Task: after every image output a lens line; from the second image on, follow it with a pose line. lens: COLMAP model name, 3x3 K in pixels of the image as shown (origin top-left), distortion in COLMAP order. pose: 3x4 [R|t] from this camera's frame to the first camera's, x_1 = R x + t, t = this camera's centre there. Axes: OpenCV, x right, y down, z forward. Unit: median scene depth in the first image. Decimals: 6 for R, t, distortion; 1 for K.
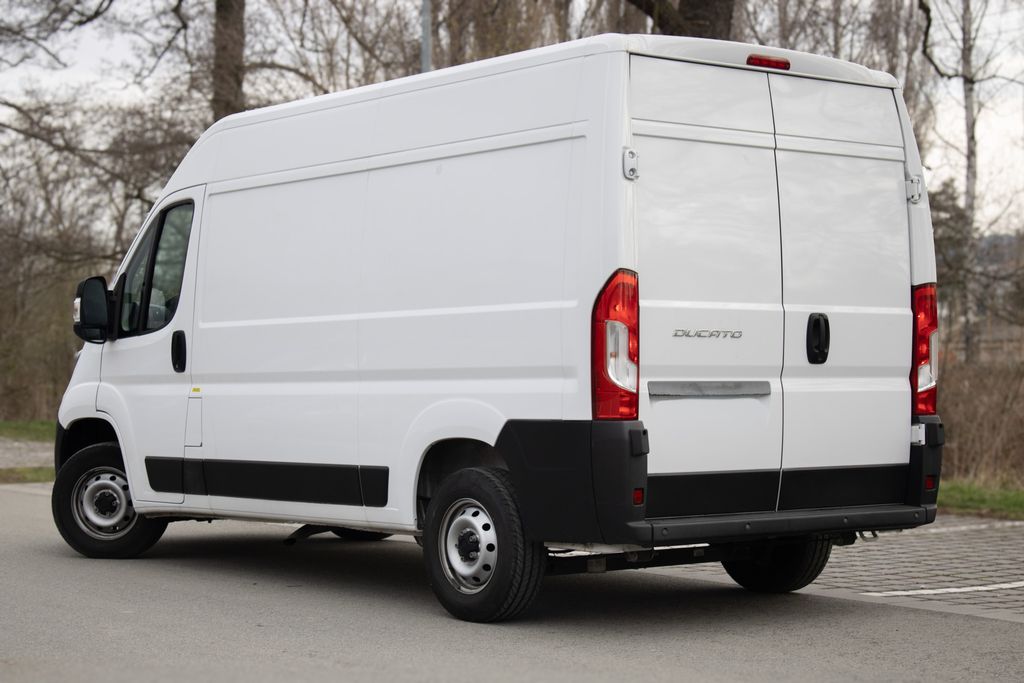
lens RADIAL K [[2108.2, 0, 511.3], [0, 2108.2, 340.7], [0, 0, 1]] dist [-0.185118, 0.000000]
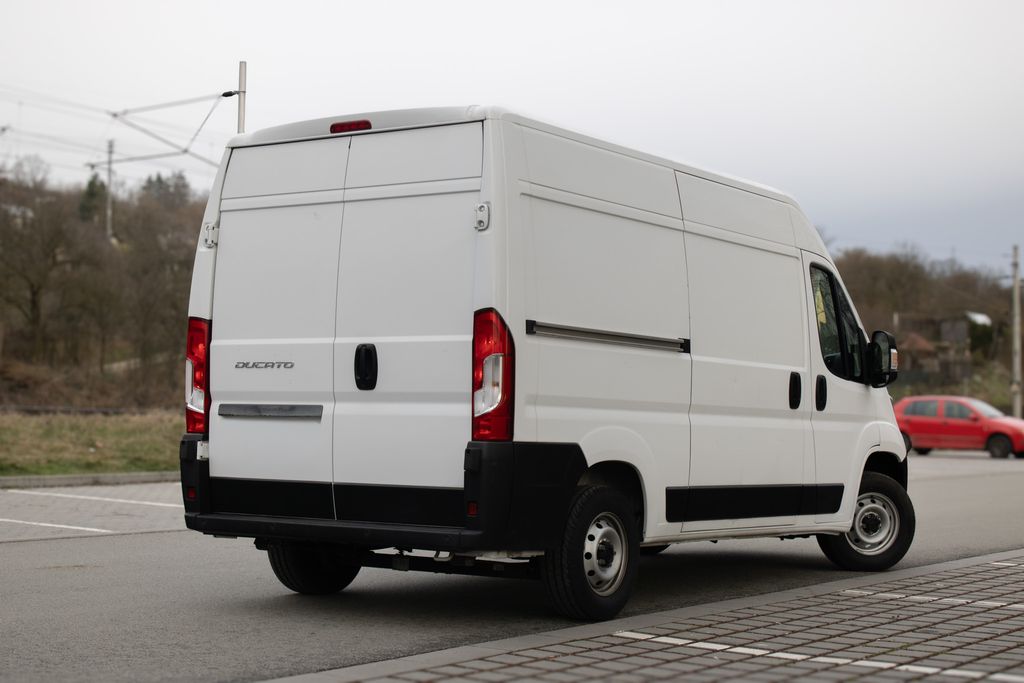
lens RADIAL K [[1662.6, 0, 502.4], [0, 1662.6, 287.0], [0, 0, 1]] dist [0.067821, 0.000000]
pose [[0.278593, -0.072704, -0.957653, 1.018822], [-0.000646, 0.997116, -0.075888, 0.023773], [0.960409, 0.021761, 0.277743, 0.835270]]
